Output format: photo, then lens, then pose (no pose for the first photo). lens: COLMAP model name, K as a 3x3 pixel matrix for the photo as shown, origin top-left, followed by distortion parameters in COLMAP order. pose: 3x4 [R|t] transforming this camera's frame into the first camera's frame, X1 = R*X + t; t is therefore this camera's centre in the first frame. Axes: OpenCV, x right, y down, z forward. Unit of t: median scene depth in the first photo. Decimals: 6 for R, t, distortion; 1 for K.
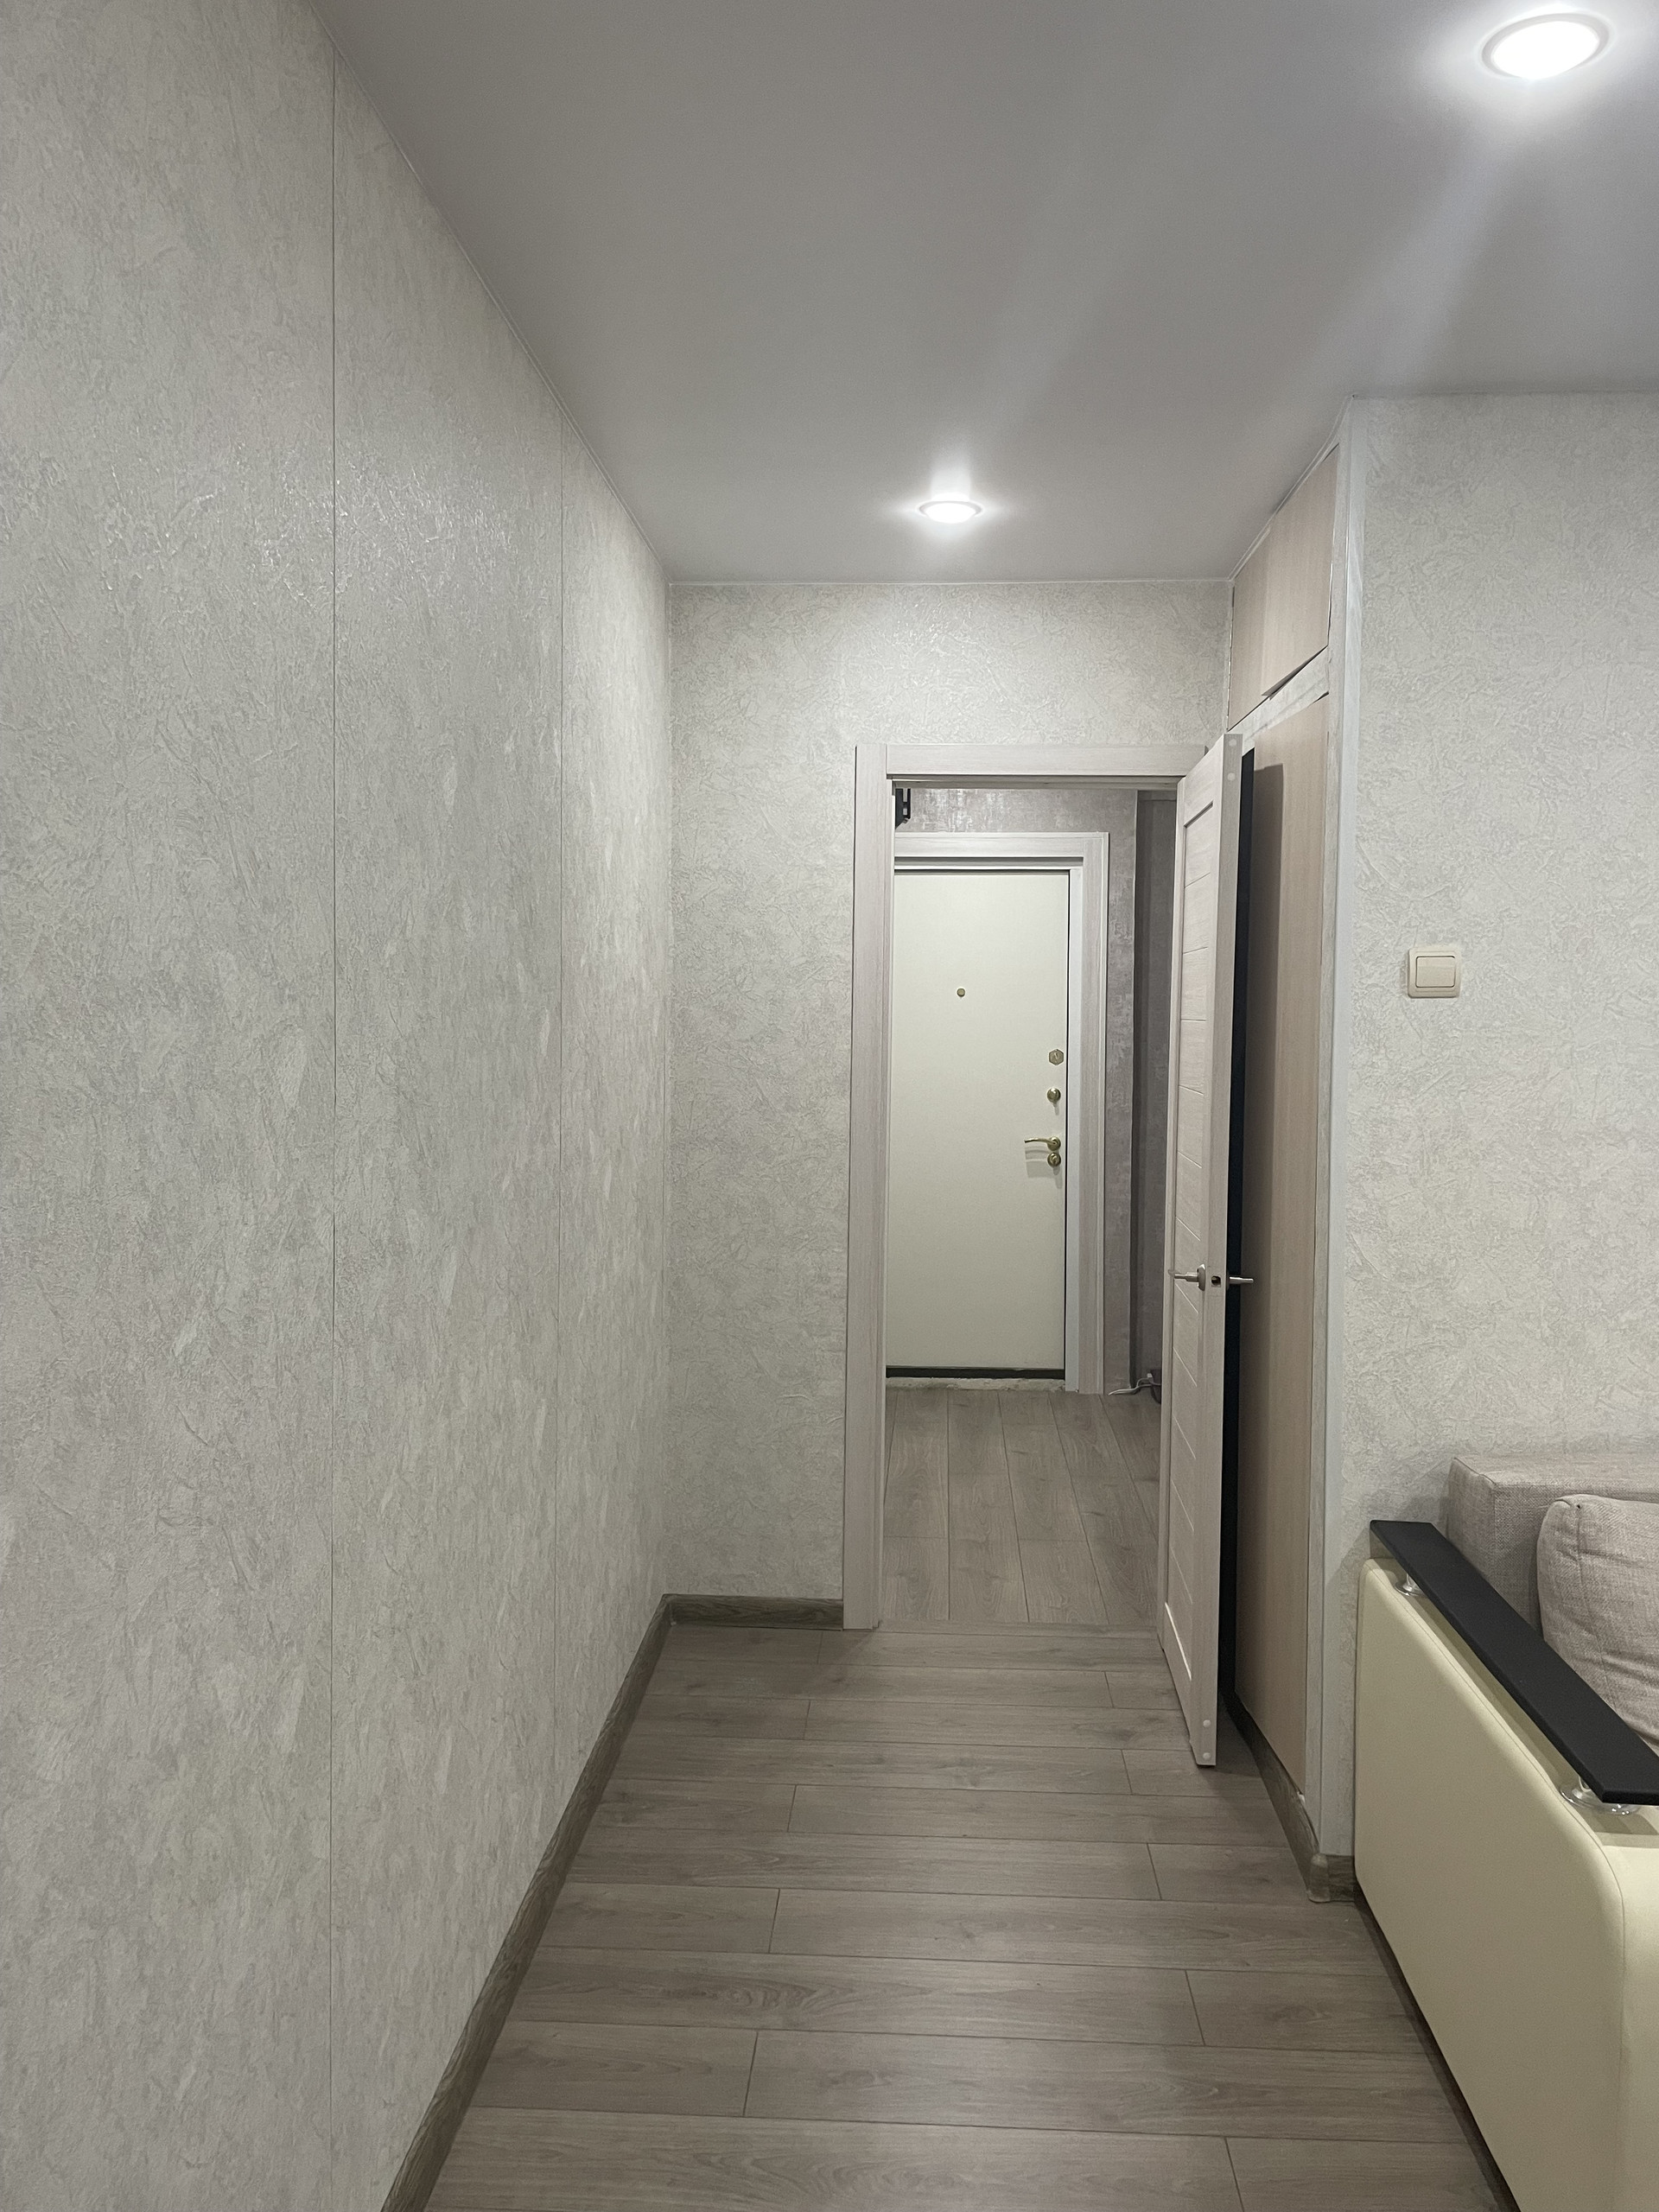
lens RADIAL K [[1685.7, 0, 821.5], [0, 1685.7, 1097.9], [0, 0, 1]] dist [0.076097, -0.092485]
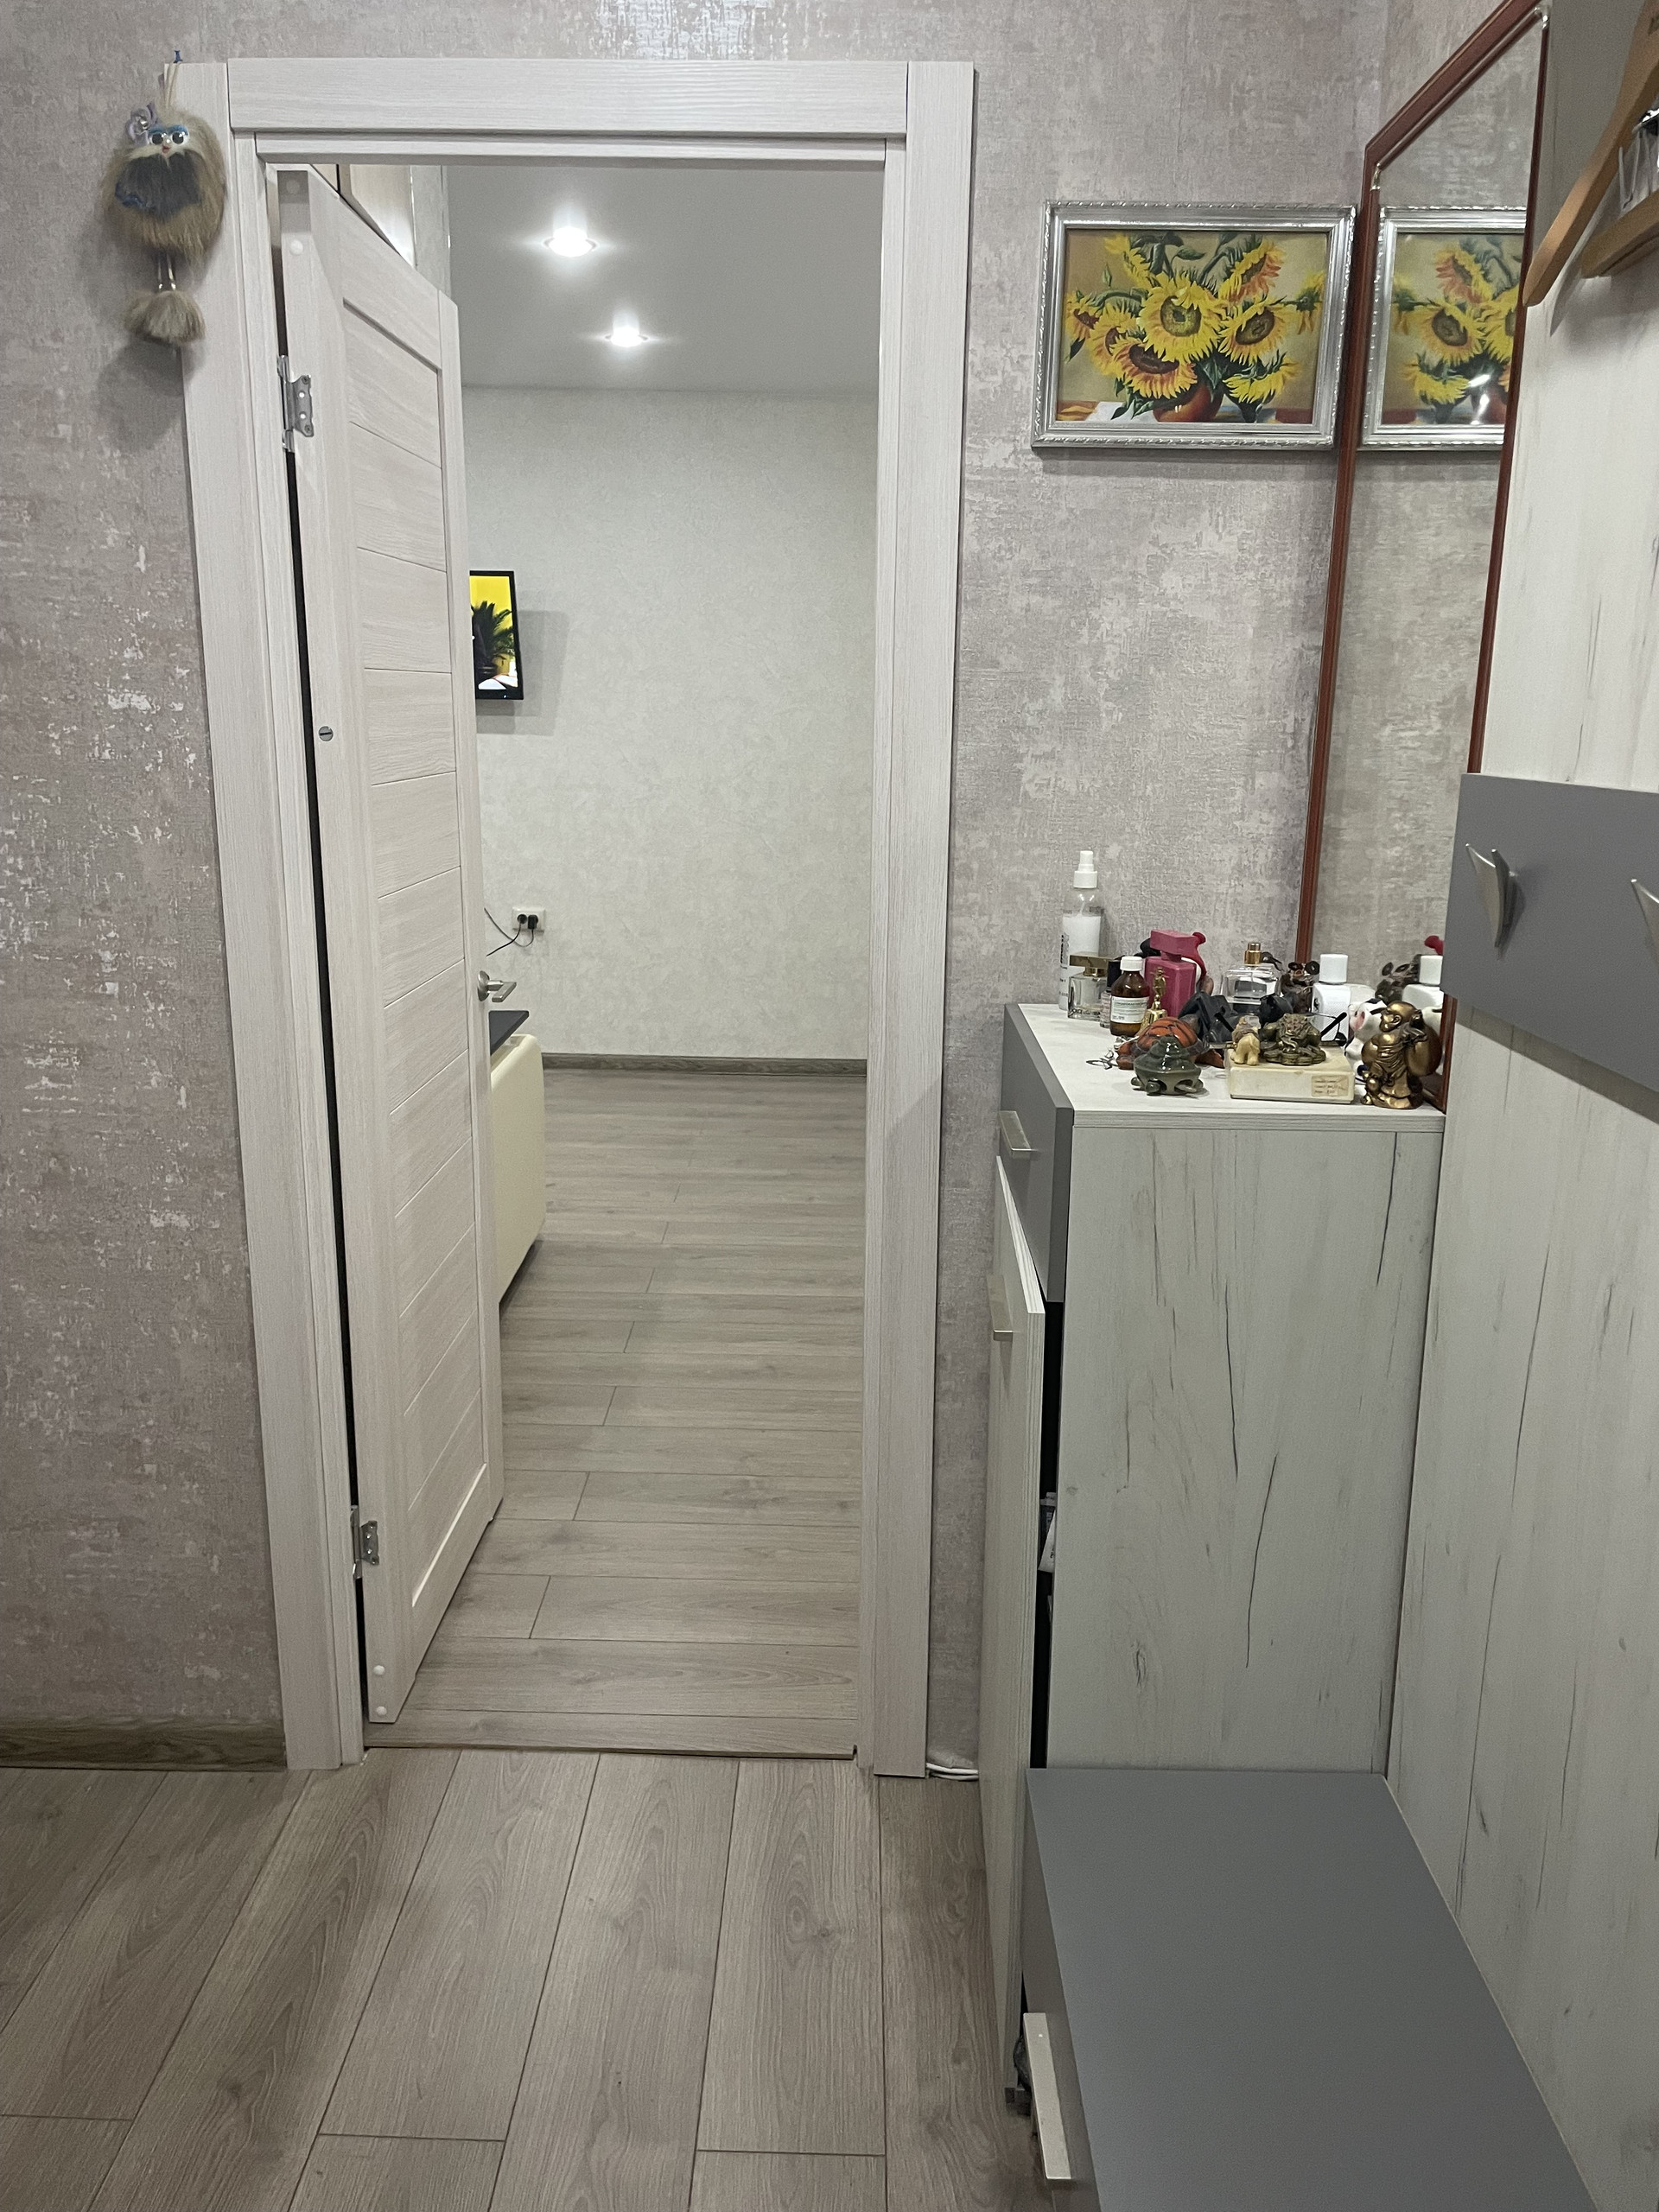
lens RADIAL K [[1685.7, 0, 822.4], [0, 1685.7, 1104.3], [0, 0, 1]] dist [0.076097, -0.092485]
pose [[-0.998207, -0.013298, -0.058359, 0.056327], [-0.029436, 0.958020, 0.285185, -0.044615], [0.052117, 0.286391, -0.956694, 0.999229]]
